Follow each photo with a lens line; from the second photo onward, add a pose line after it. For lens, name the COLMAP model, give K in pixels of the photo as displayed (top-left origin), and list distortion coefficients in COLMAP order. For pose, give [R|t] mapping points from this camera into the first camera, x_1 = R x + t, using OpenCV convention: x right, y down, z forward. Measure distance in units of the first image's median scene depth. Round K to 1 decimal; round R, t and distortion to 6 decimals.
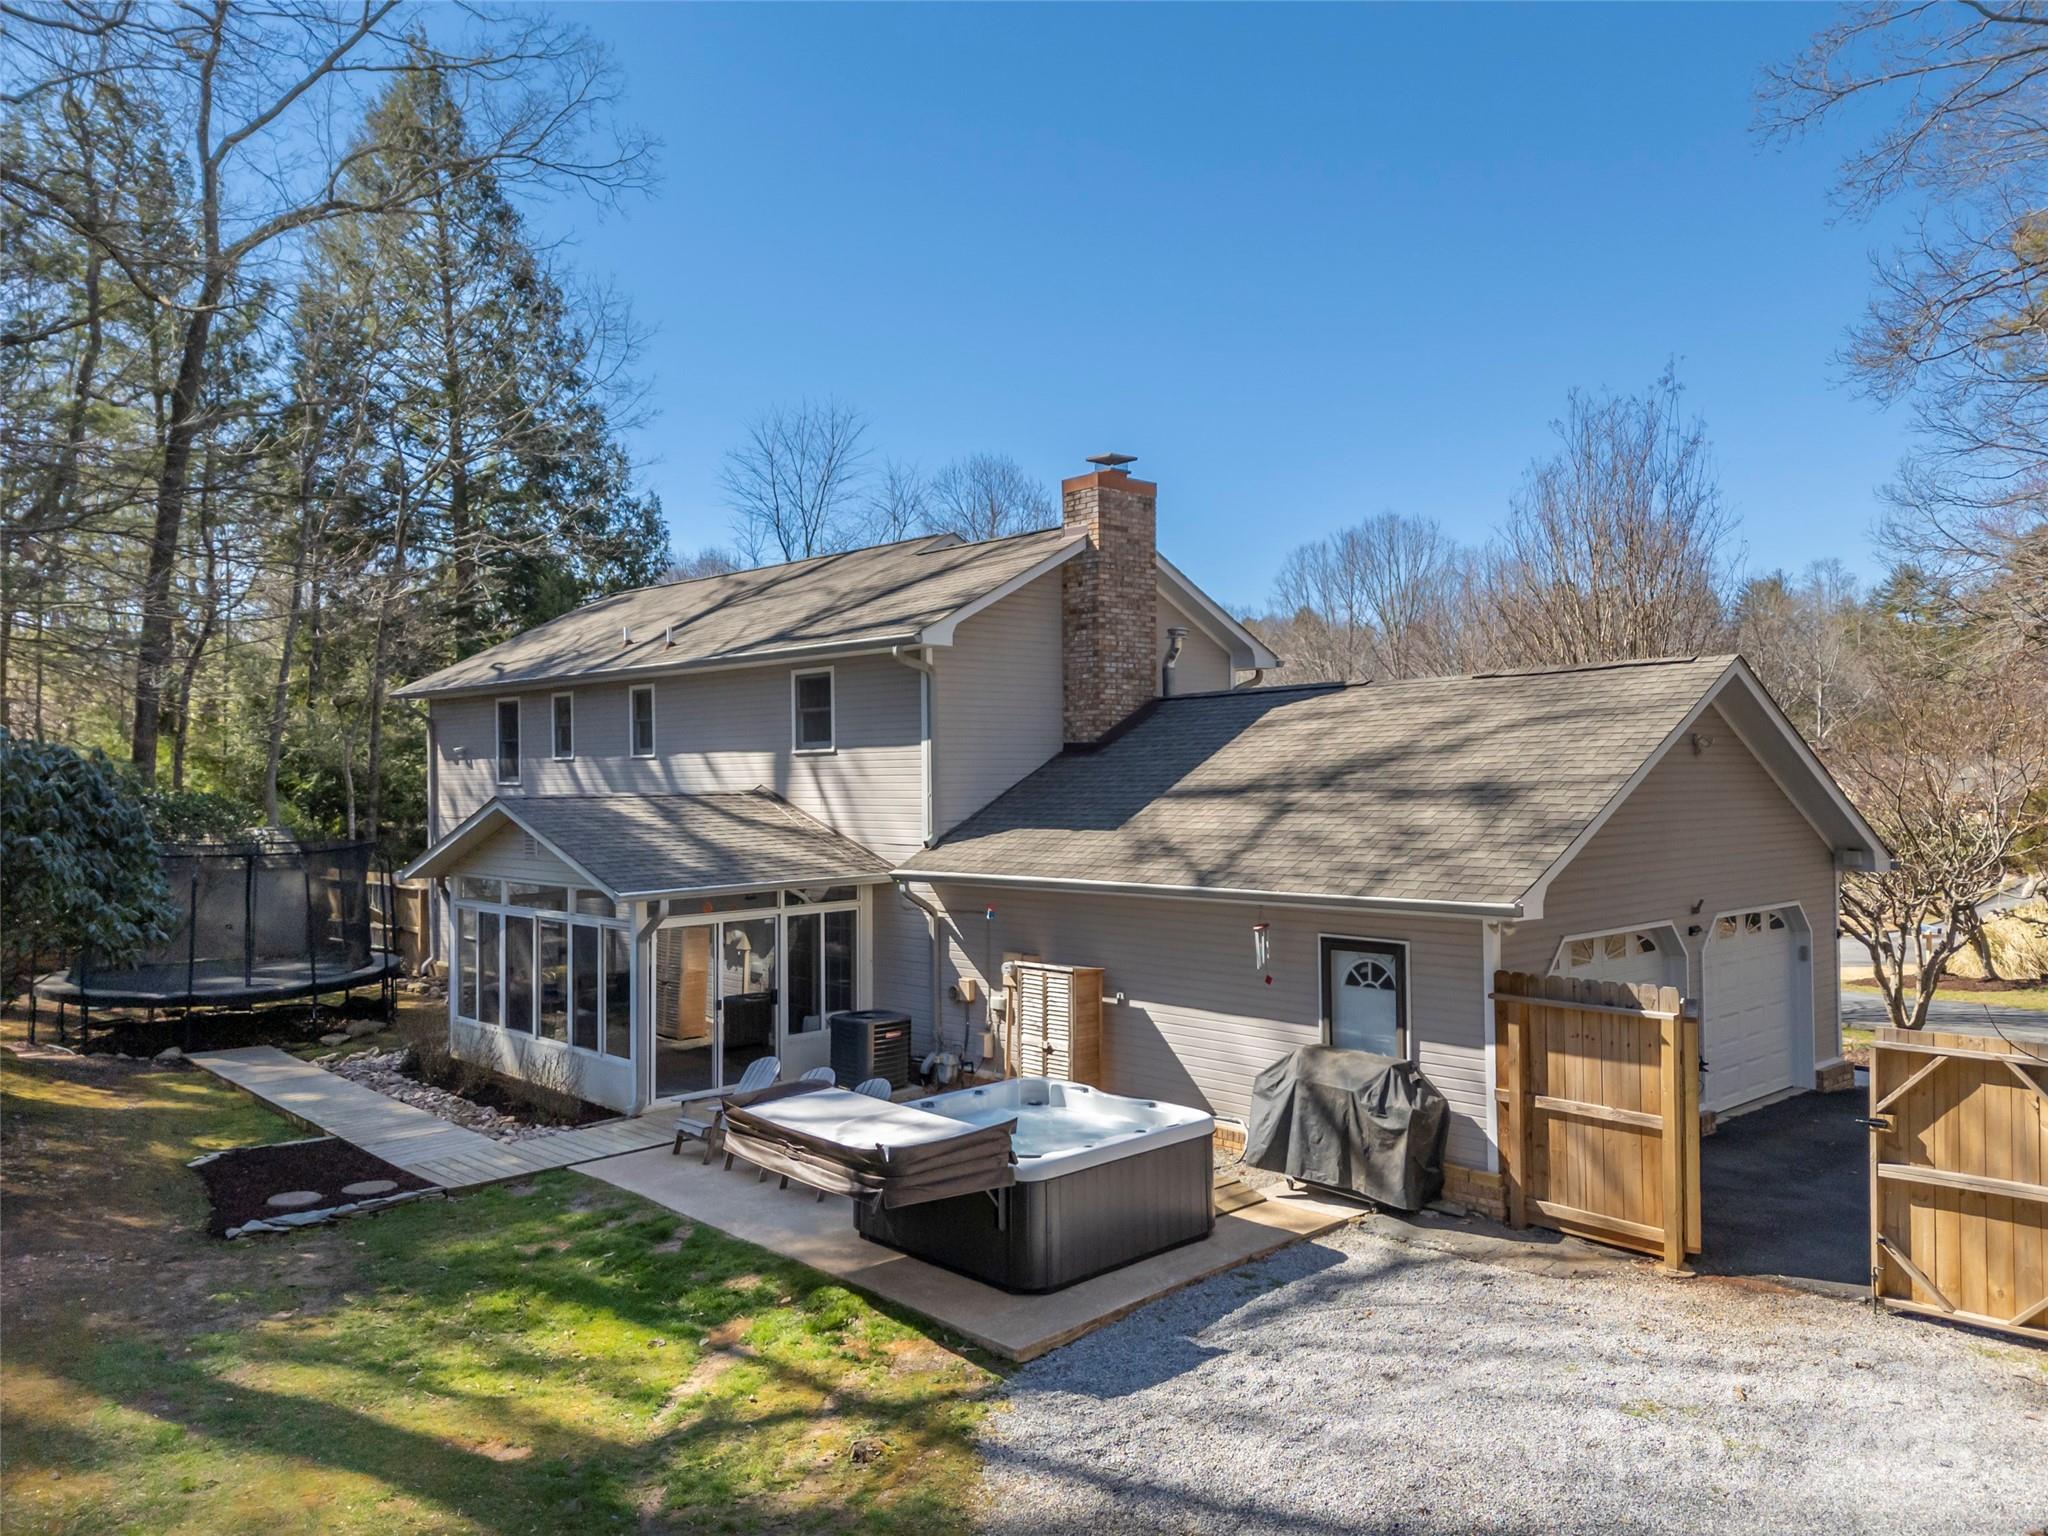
lens RADIAL K [[1464.3, 0, 1021.9], [0, 1464.3, 767.6], [0, 0, 1]] dist [0.047759, -0.029086]
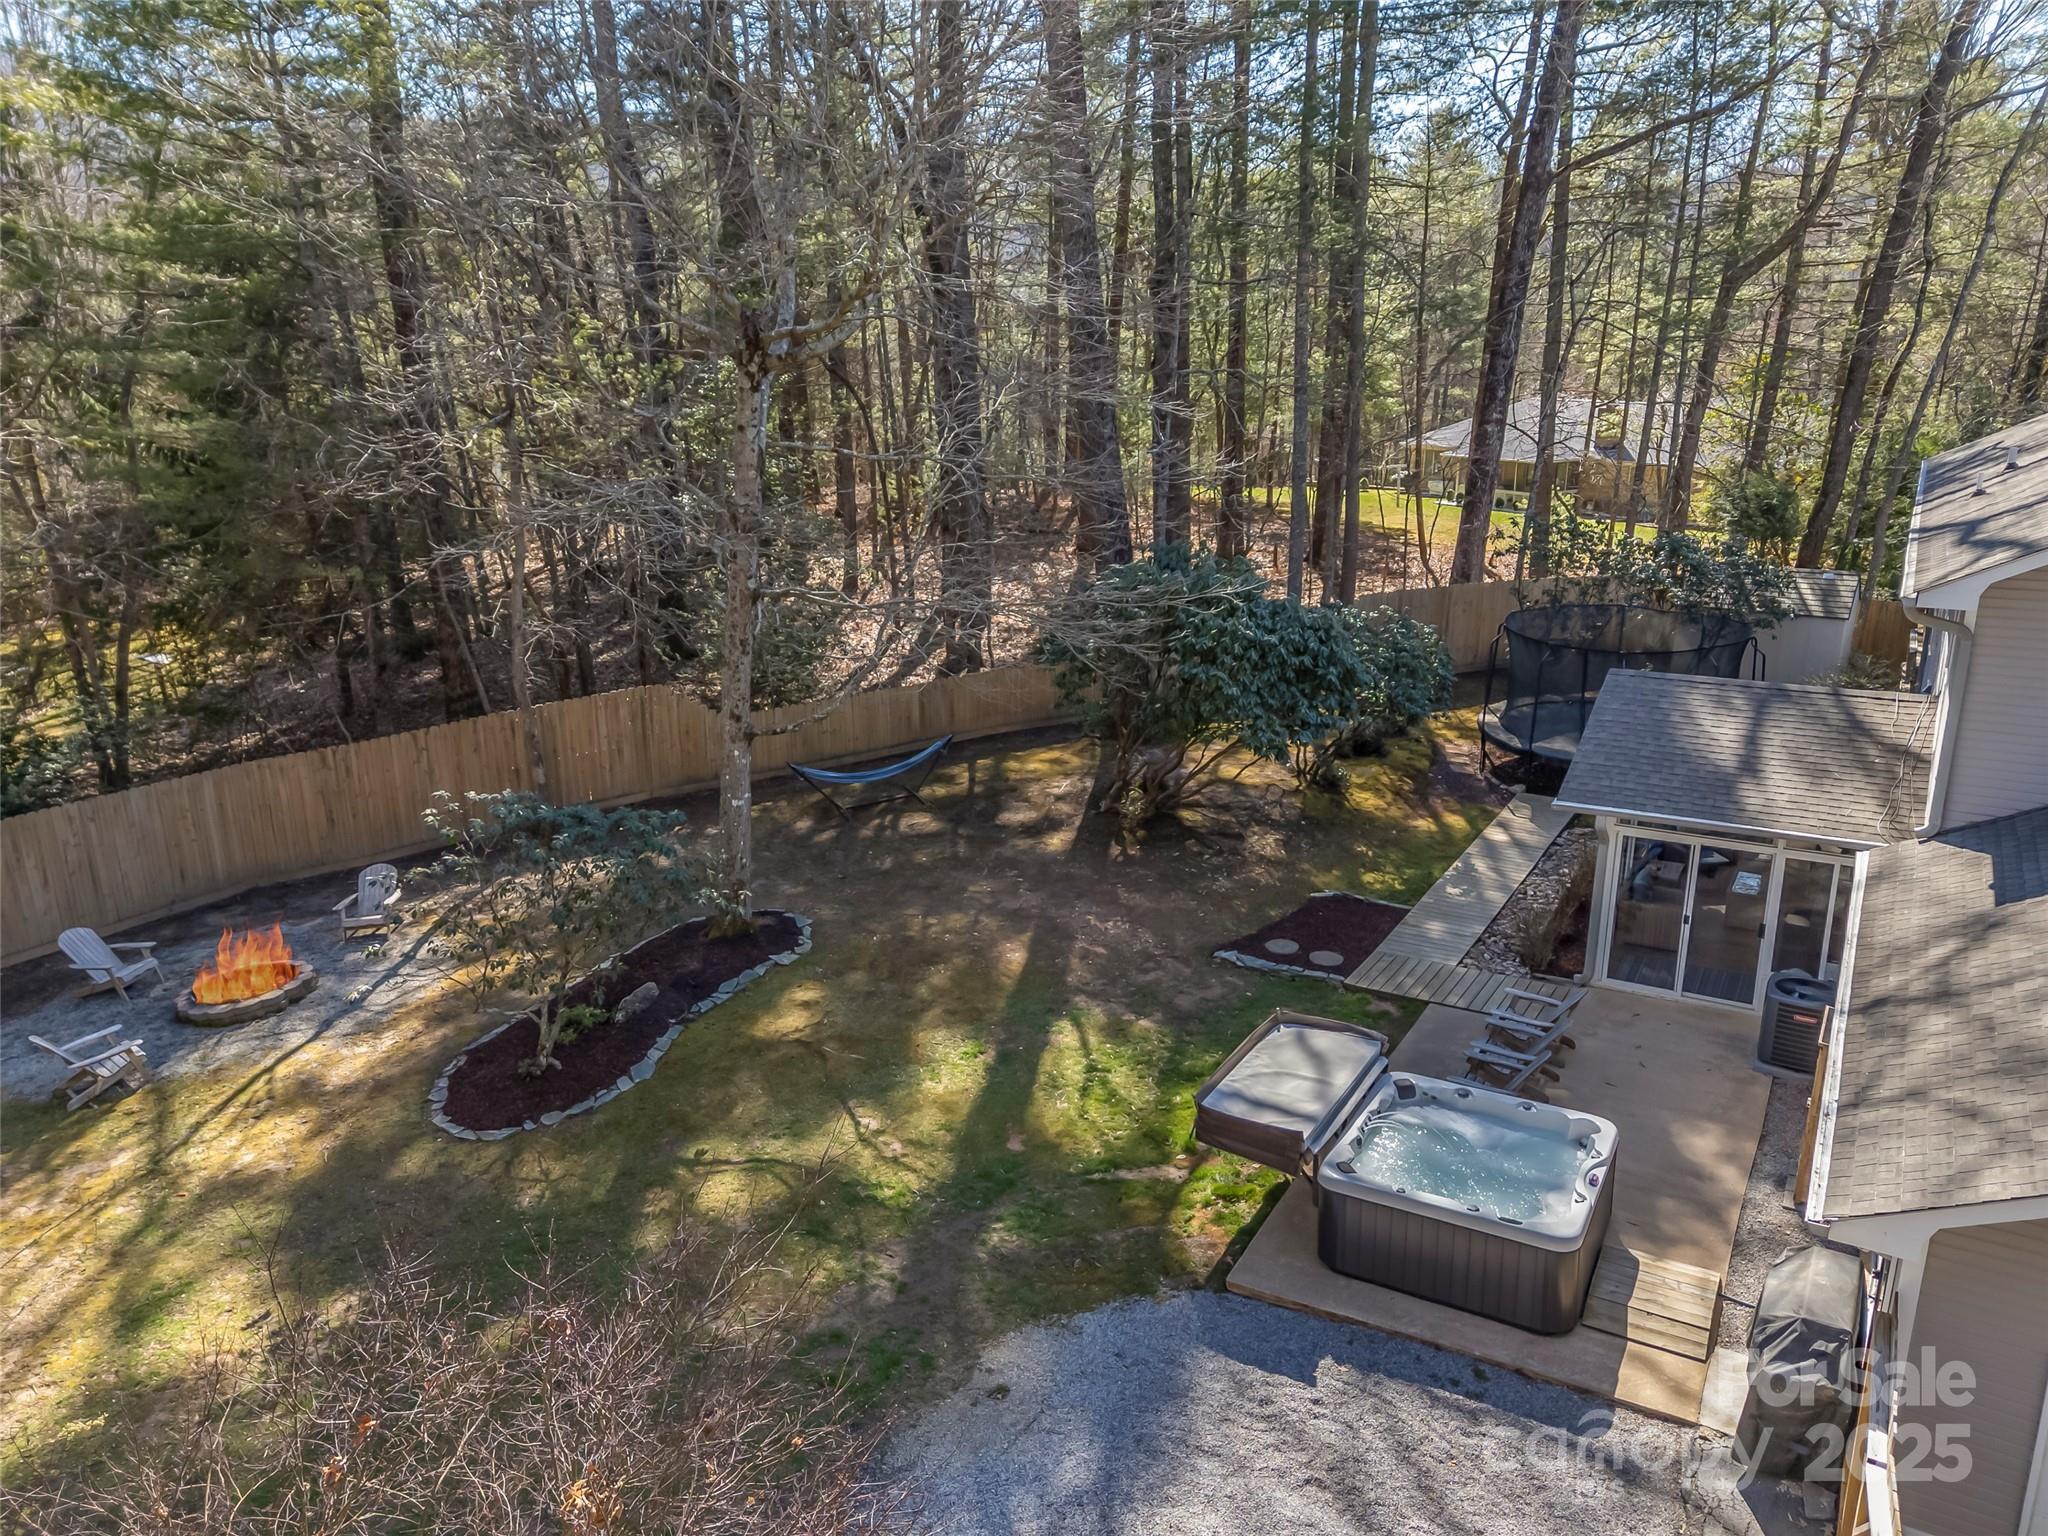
lens RADIAL K [[1464.3, 0, 1024.7], [0, 1464.3, 765.9], [0, 0, 1]] dist [0.047759, -0.029086]
pose [[0.293644, 0.270022, -0.916985, 0.737519], [0.003911, 0.958927, 0.283625, -0.303449], [0.955907, -0.086871, 0.280527, 0.349661]]
